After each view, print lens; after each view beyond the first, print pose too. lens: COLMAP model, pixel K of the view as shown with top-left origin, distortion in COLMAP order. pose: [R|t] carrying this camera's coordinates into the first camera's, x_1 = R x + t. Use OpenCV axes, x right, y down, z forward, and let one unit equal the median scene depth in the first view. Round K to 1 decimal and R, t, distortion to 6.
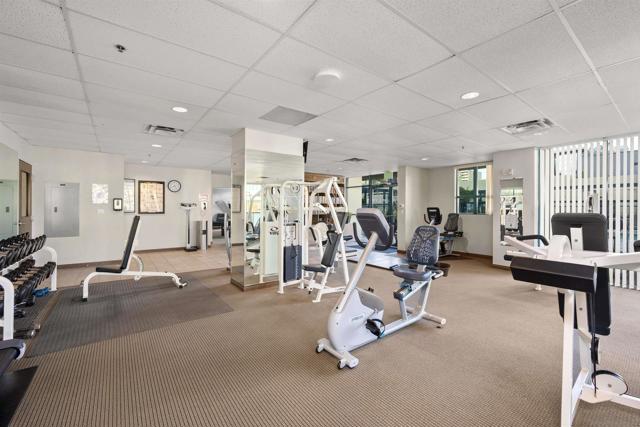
lens RADIAL K [[270.9, 0, 317.5], [0, 270.9, 206.8], [0, 0, 1]] dist [0.003604, 0.000220]
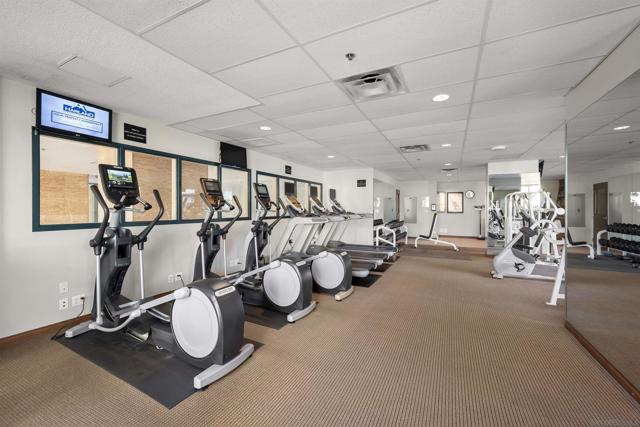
lens RADIAL K [[270.9, 0, 317.0], [0, 270.9, 209.6], [0, 0, 1]] dist [0.003604, 0.000220]
pose [[0.443188, 0.001132, -0.896428, 0.671416], [0.004241, 0.999985, 0.003360, -0.003341], [0.896419, -0.005291, 0.443177, -0.621712]]
